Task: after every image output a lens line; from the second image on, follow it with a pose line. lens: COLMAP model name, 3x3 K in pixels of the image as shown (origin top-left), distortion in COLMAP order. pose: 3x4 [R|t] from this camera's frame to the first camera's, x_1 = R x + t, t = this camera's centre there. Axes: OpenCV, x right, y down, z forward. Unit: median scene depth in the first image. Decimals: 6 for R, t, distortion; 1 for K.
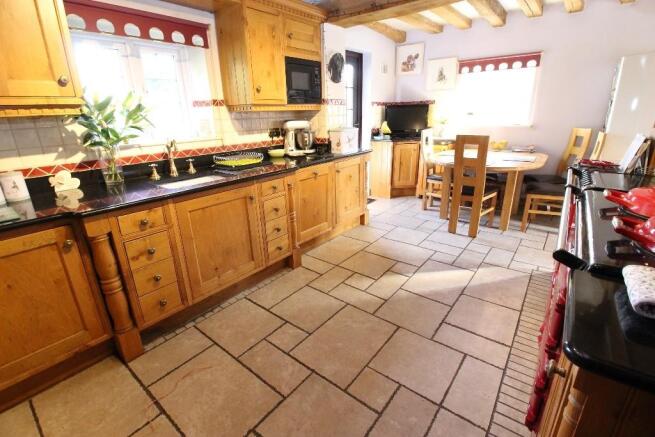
lens RADIAL K [[301.8, 0, 326.0], [0, 301.8, 213.9], [0, 0, 1]] dist [-0.005694, -0.009622]
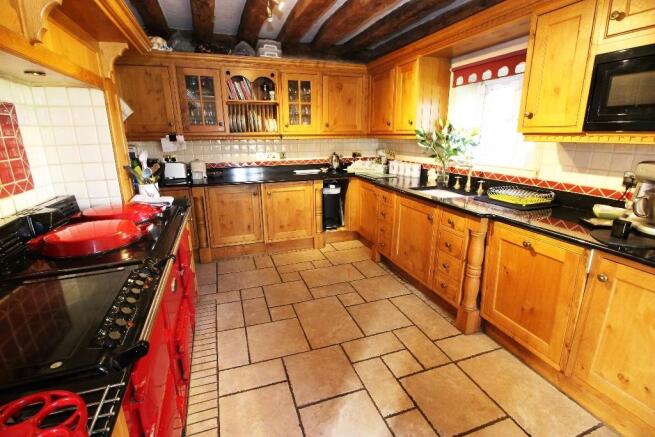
lens RADIAL K [[301.8, 0, 323.0], [0, 301.8, 216.2], [0, 0, 1]] dist [-0.005694, -0.009622]
pose [[-0.535805, 0.251941, -0.805878, 0.809755], [-0.246230, 0.866334, 0.434553, -0.419818], [0.807641, 0.431267, -0.402150, 1.068989]]
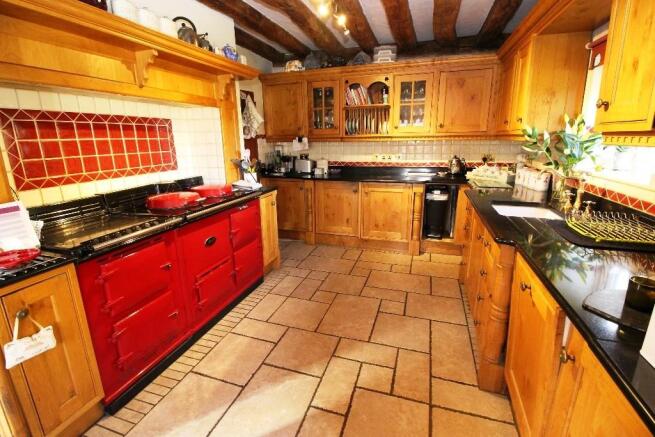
lens RADIAL K [[301.8, 0, 324.6], [0, 301.8, 215.8], [0, 0, 1]] dist [-0.005694, -0.009622]
pose [[-0.937938, 0.126502, -0.322909, 0.447149], [-0.070029, 0.842835, 0.533597, -0.527299], [0.339660, 0.523093, -0.781668, 1.436615]]
